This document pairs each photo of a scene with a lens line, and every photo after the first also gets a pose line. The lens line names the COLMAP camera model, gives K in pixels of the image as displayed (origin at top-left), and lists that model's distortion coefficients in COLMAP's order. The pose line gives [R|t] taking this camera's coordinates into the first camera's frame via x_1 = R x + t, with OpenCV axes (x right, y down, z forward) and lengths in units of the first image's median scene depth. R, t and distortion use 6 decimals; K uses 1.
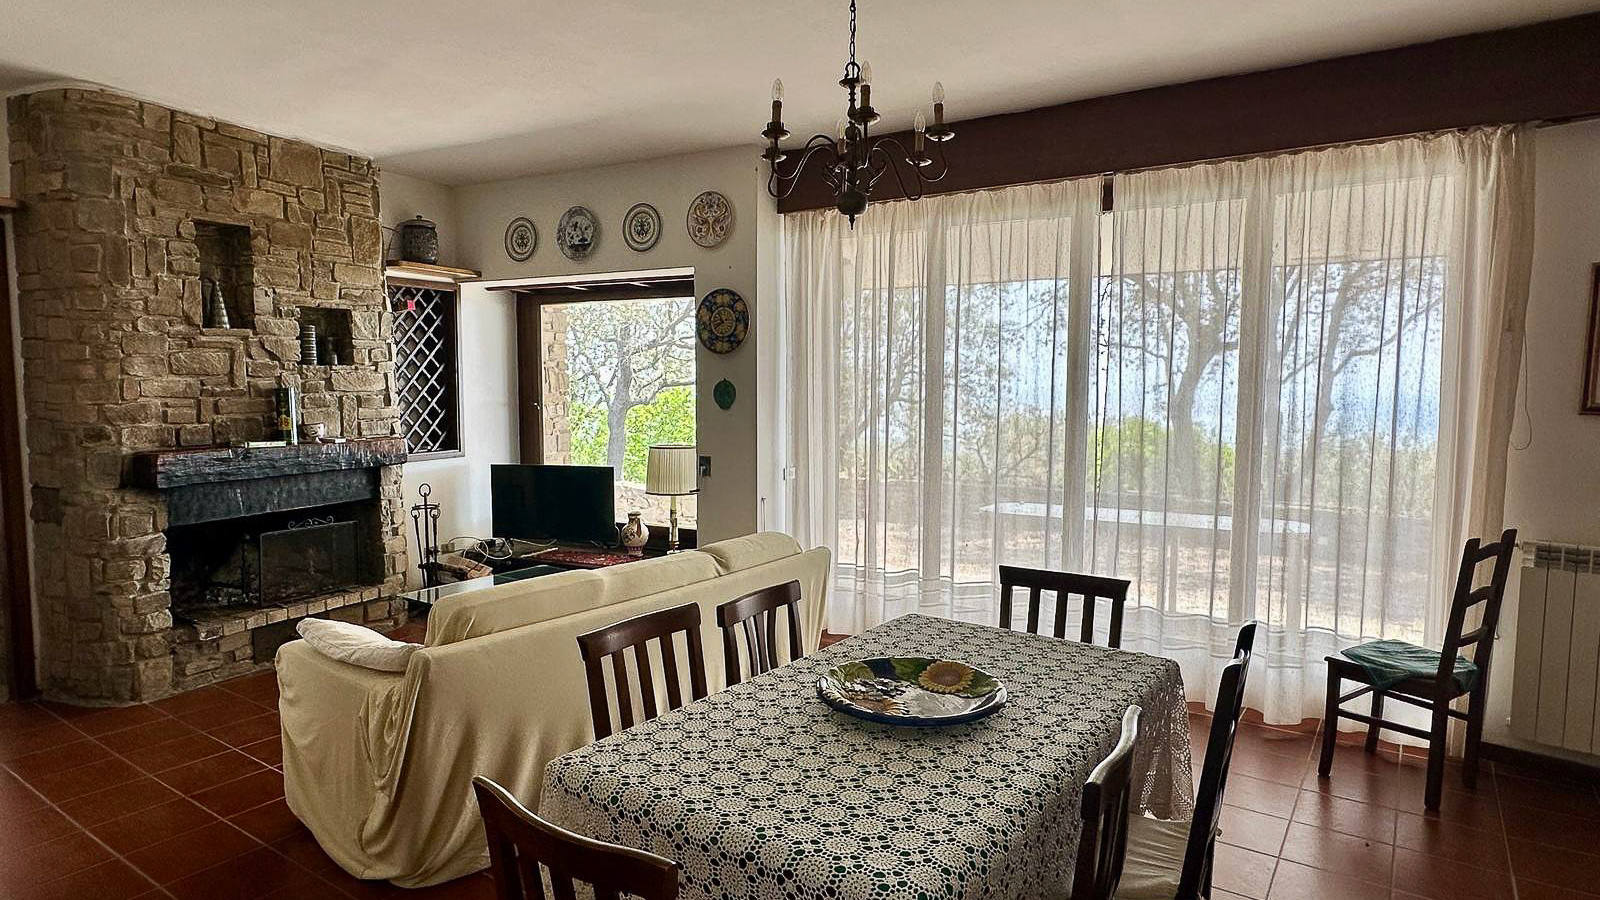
lens RADIAL K [[902.8, 0, 794.3], [0, 902.8, 458.5], [0, 0, 1]] dist [-0.002555, -0.001243]
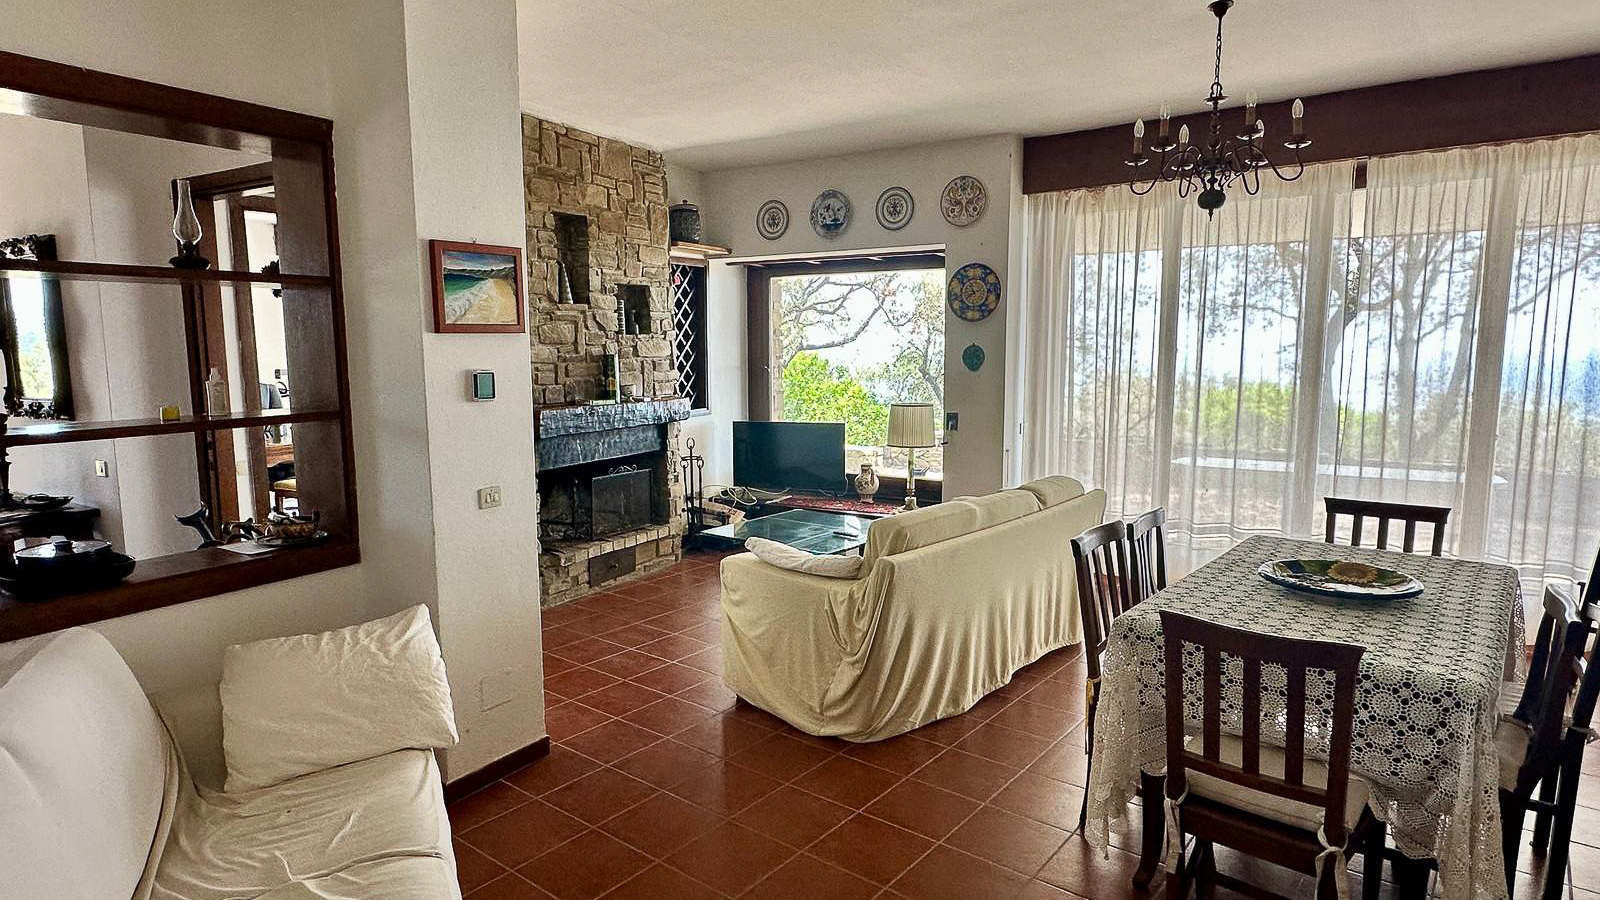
lens RADIAL K [[902.8, 0, 794.3], [0, 902.8, 458.5], [0, 0, 1]] dist [-0.002555, -0.001243]
pose [[0.997571, 0.001494, -0.069641, -0.234815], [0.001327, 0.999181, 0.040448, 0.009511], [0.069644, -0.040442, 0.996752, -0.151246]]
